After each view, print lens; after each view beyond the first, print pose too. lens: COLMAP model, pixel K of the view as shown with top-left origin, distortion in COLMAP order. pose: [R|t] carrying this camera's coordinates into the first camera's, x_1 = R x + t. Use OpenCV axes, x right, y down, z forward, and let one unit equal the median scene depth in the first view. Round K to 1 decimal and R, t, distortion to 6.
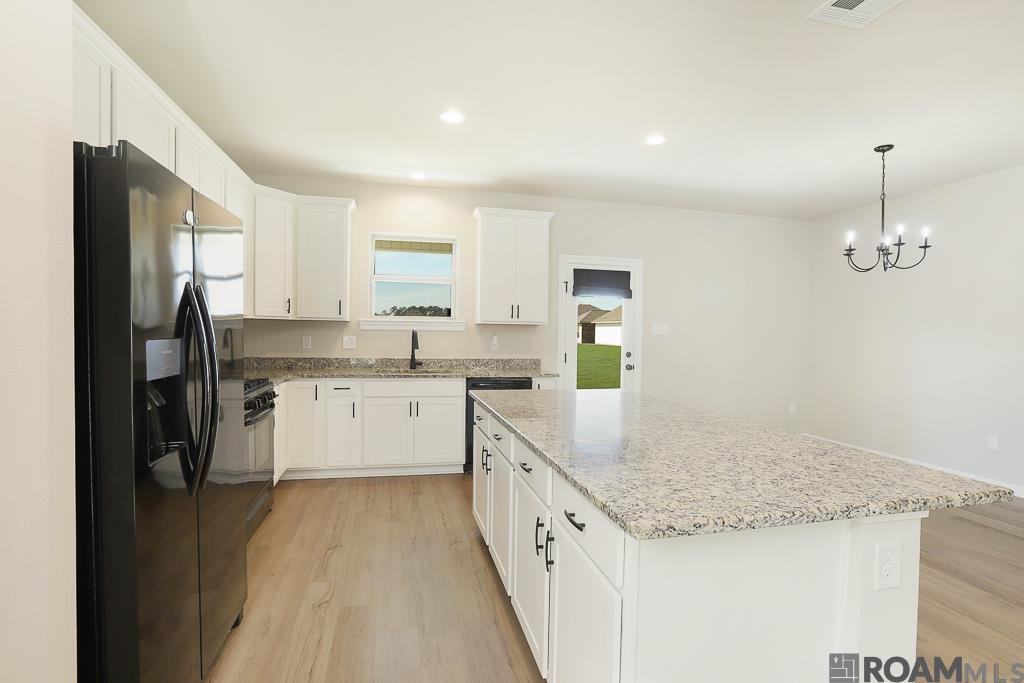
lens RADIAL K [[494.2, 0, 513.2], [0, 494.2, 337.6], [0, 0, 1]] dist [-0.035789, 0.000499]
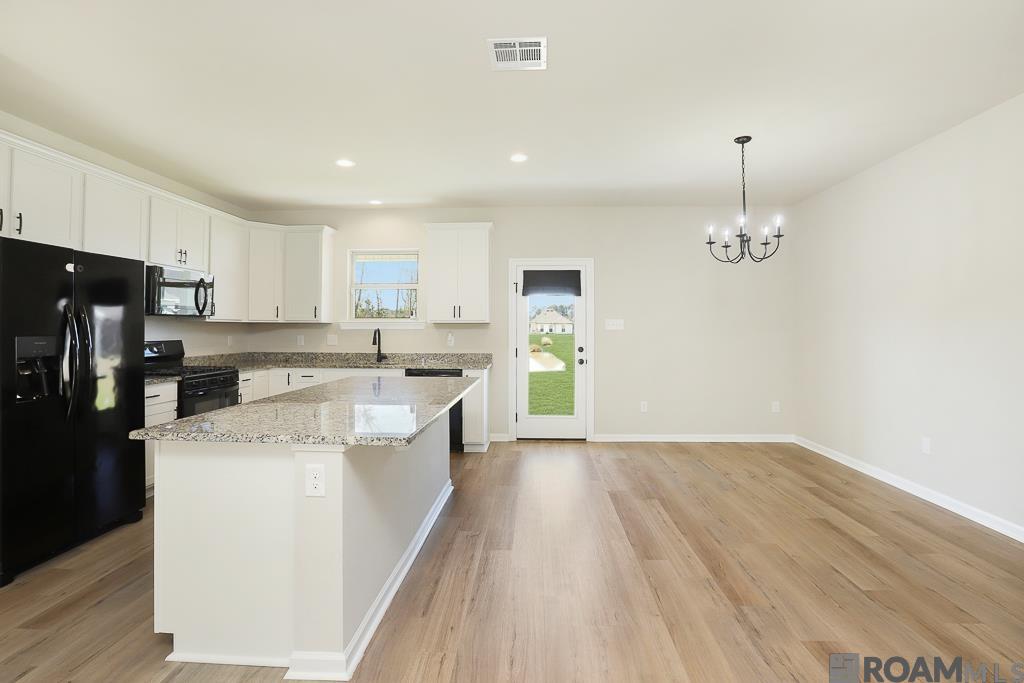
lens RADIAL K [[507.8, 0, 515.2], [0, 507.8, 323.9], [0, 0, 1]] dist [-0.038638, 0.000434]
pose [[0.961686, -0.017719, -0.273582, 0.452558], [0.011219, 0.999617, -0.025305, 0.006628], [0.273925, 0.021266, 0.961516, -0.090103]]
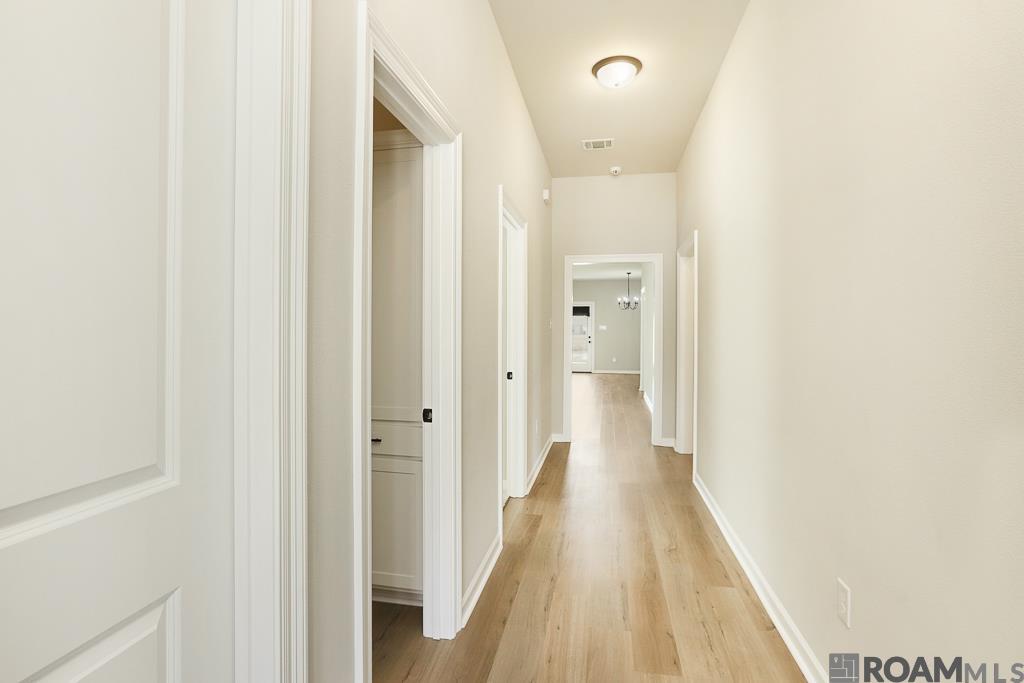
lens RADIAL K [[507.8, 0, 515.2], [0, 507.8, 323.9], [0, 0, 1]] dist [-0.038638, 0.000434]
pose [[0.915468, -0.020499, -0.401868, 1.124199], [0.009988, 0.999551, -0.028234, 0.041110], [0.402266, 0.021833, 0.915262, -1.972153]]
